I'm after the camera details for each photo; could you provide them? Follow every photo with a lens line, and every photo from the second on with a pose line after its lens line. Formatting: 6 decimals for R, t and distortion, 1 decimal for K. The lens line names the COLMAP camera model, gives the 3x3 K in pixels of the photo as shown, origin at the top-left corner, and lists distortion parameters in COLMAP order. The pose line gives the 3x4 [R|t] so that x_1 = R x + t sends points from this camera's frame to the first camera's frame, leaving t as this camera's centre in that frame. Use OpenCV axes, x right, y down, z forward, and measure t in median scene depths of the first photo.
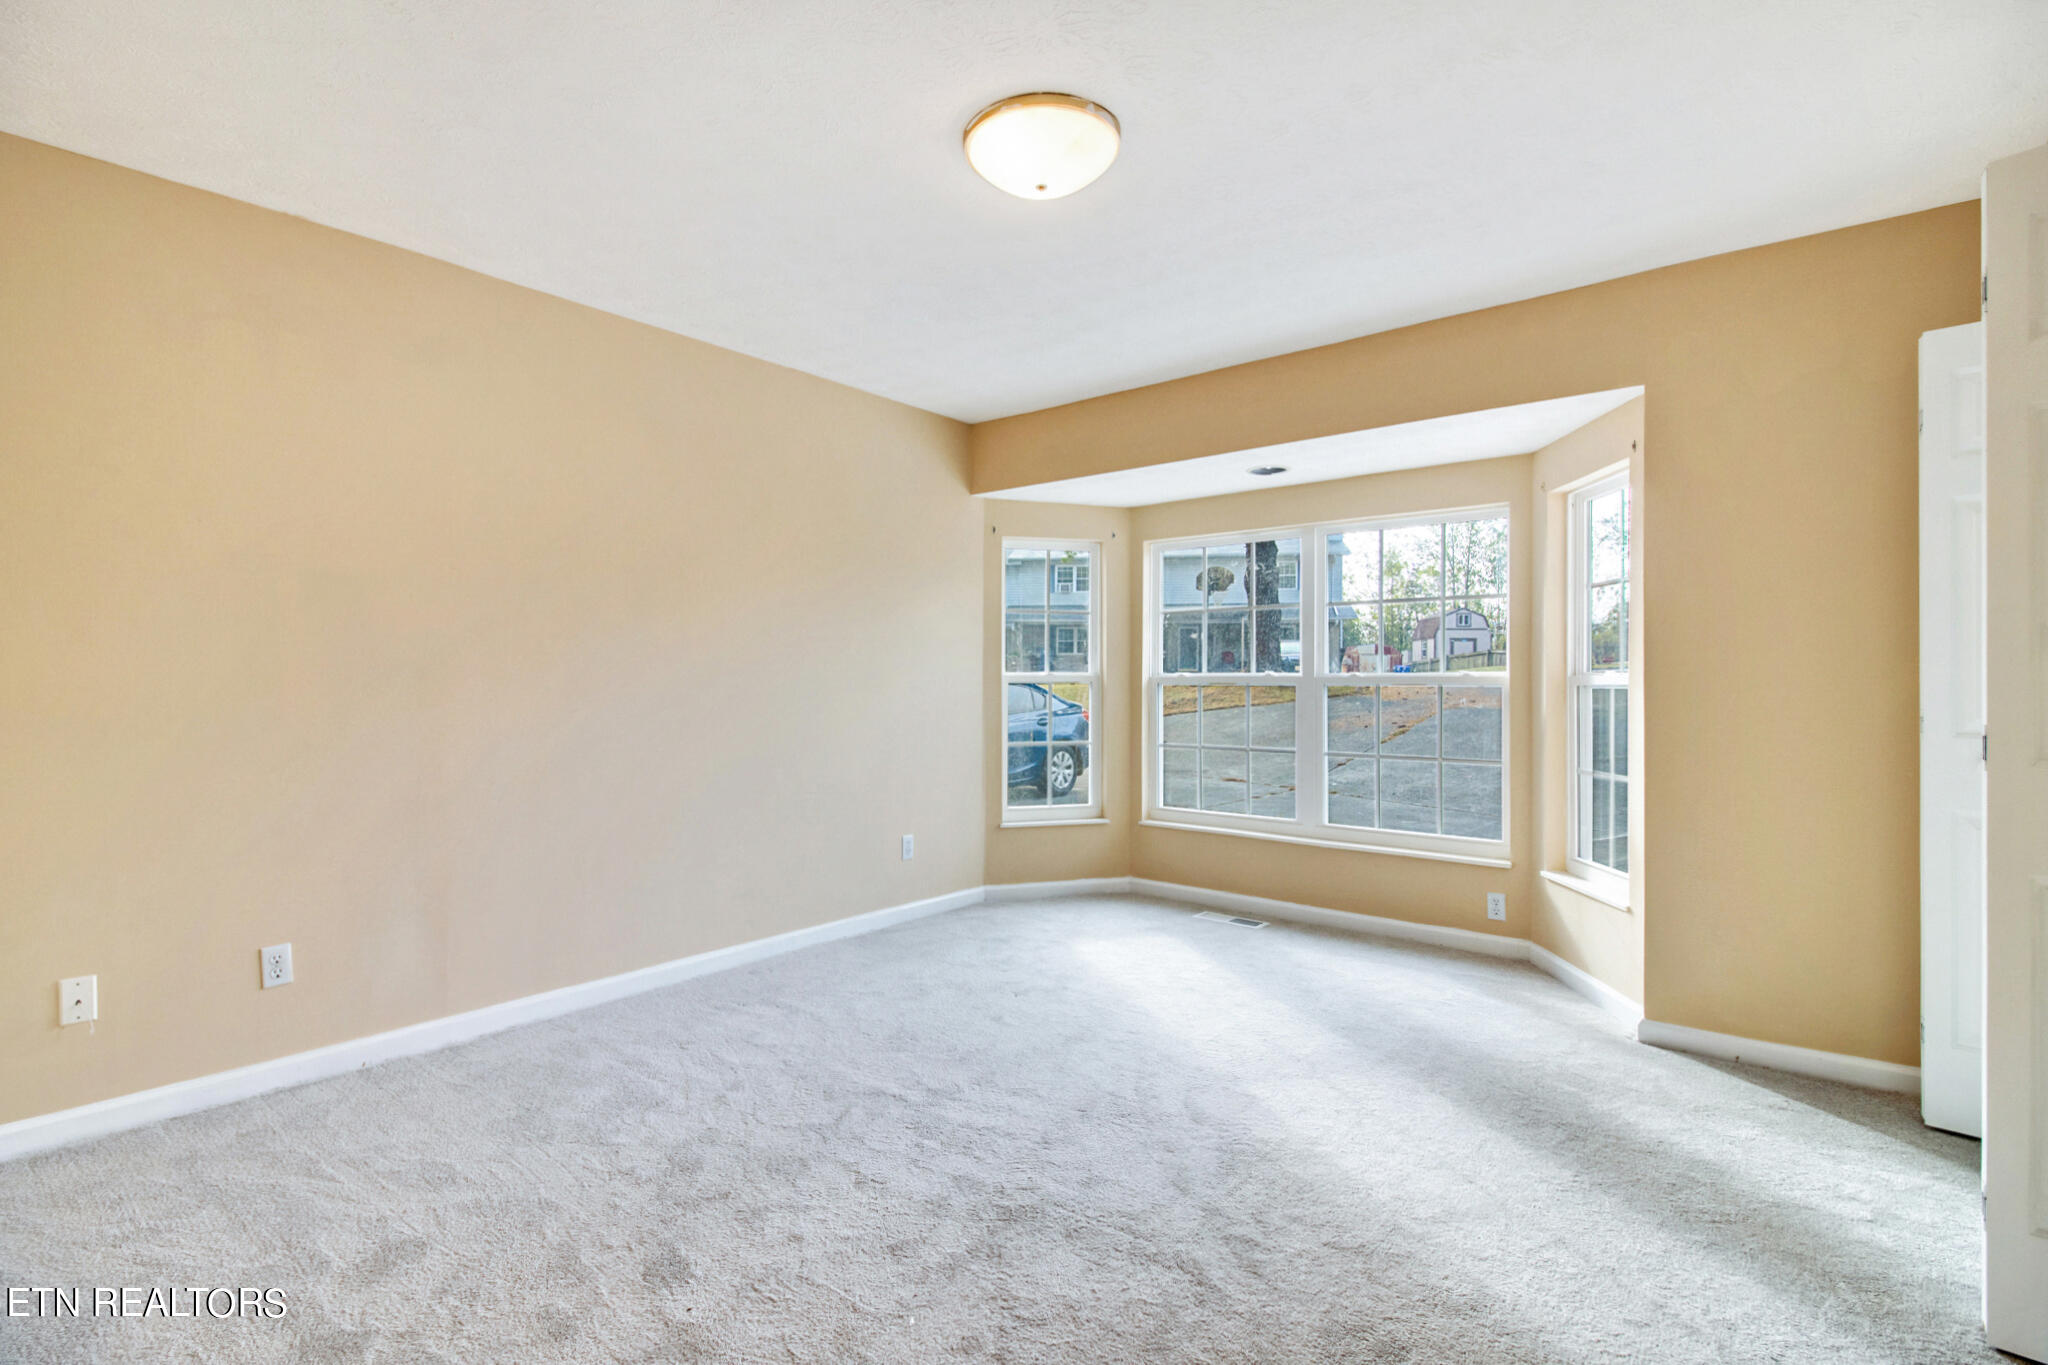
lens RADIAL K [[954.1, 0, 1016.2], [0, 954.1, 672.6], [0, 0, 1]] dist [-0.005806, -0.006695]
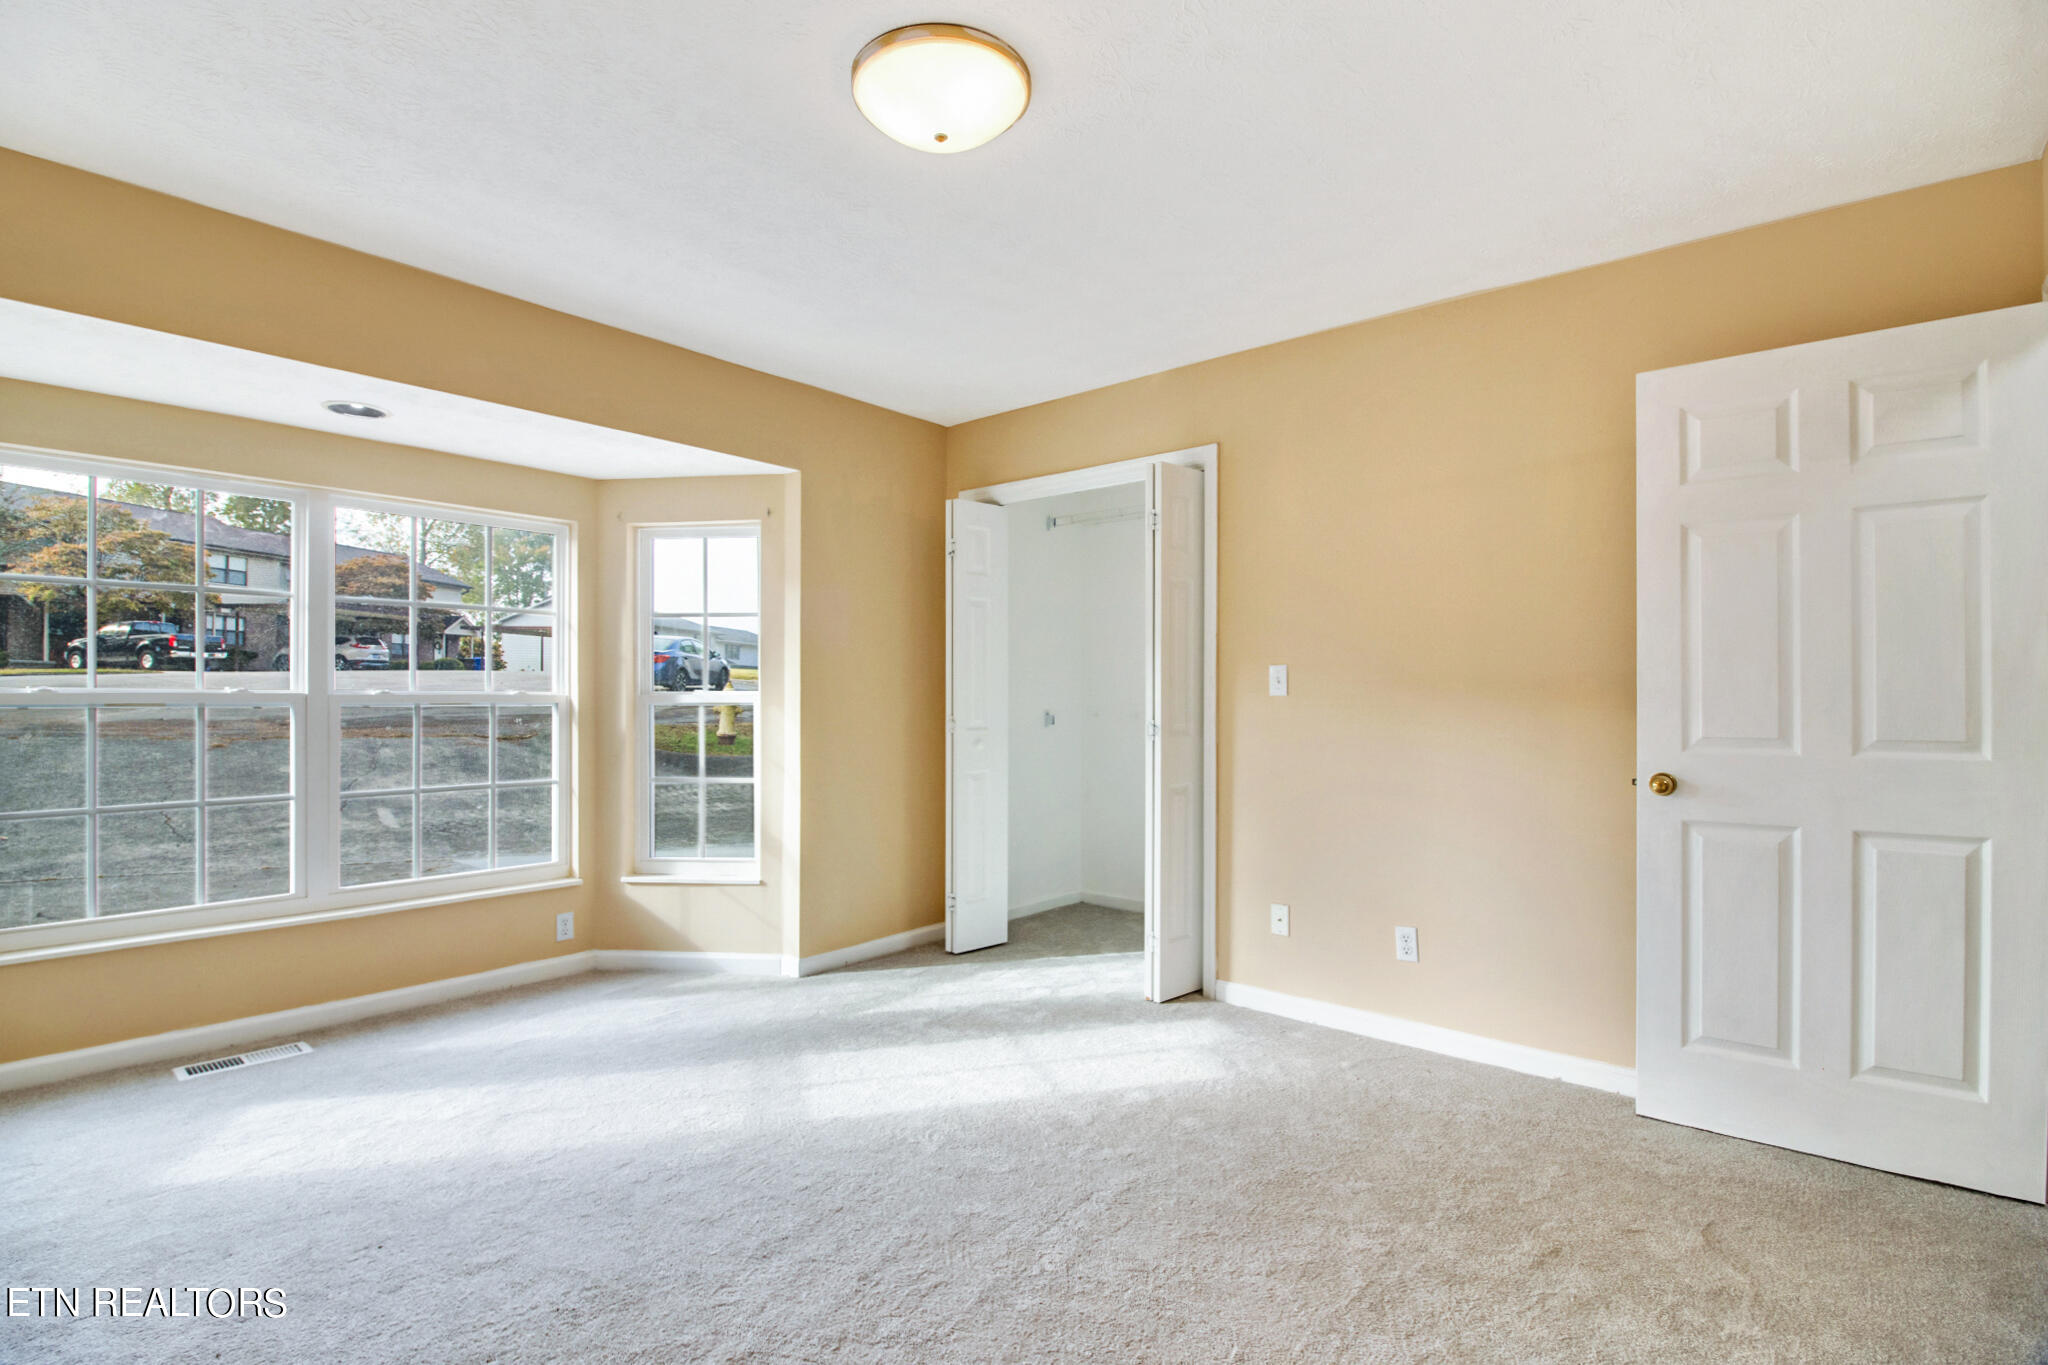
lens RADIAL K [[954.1, 0, 1024.8], [0, 954.1, 683.0], [0, 0, 1]] dist [-0.005806, -0.006695]
pose [[0.025609, 0.009906, 0.999623, -0.484491], [-0.005644, 0.999936, -0.009764, 0.000120], [-0.999656, -0.005392, 0.025663, 0.511323]]
